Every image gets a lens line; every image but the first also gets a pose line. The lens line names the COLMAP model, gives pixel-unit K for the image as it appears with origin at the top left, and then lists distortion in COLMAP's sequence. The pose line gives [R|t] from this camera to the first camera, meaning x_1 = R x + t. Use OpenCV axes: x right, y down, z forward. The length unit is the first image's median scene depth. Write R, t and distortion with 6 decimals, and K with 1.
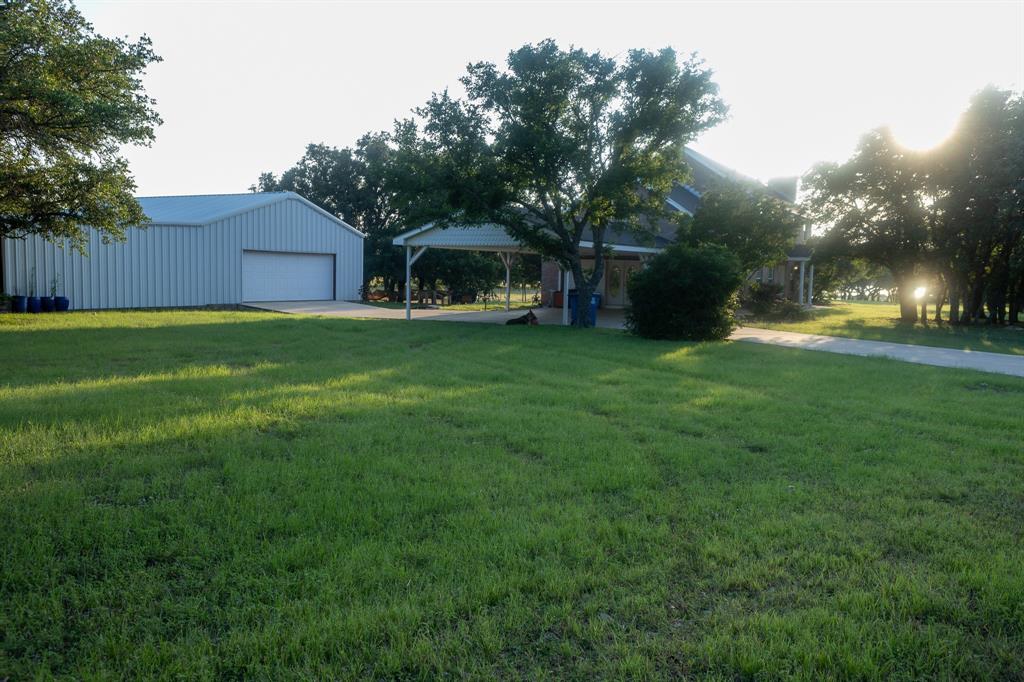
lens RADIAL K [[870.3, 0, 512.0], [0, 870.3, 342.3], [0, 0, 1]] dist [0.000489, 0.000085]
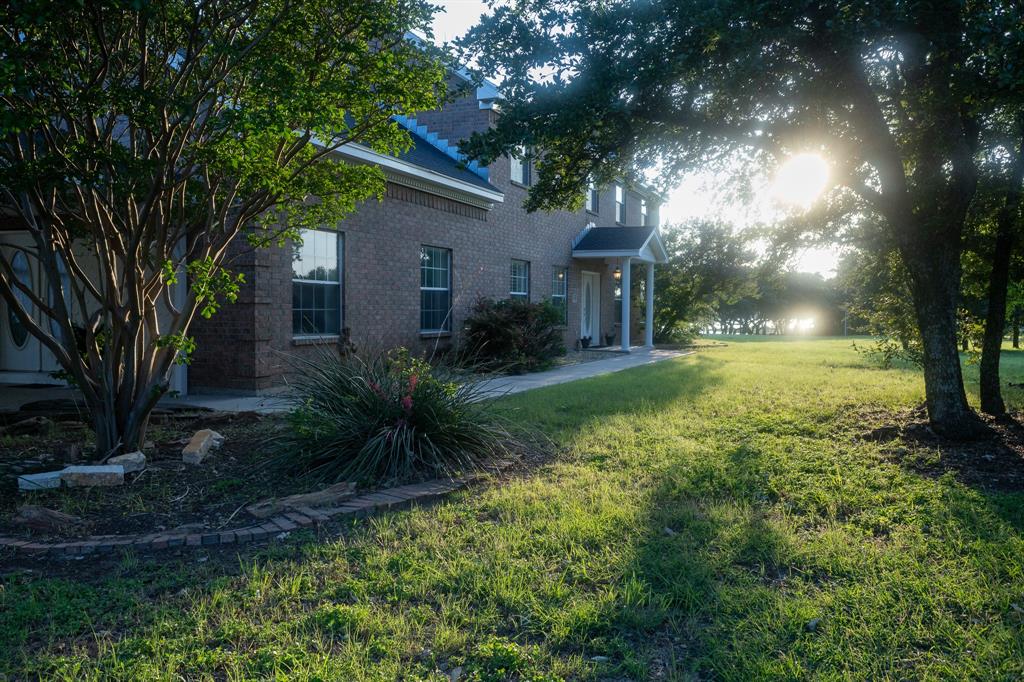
lens RADIAL K [[870.3, 0, 512.0], [0, 870.3, 339.7], [0, 0, 1]] dist [0.000489, 0.000085]
pose [[0.992597, -0.011673, 0.120894, 0.075814], [0.016888, 0.998966, -0.042200, -0.010893], [-0.120276, 0.043929, 0.991768, 0.192332]]
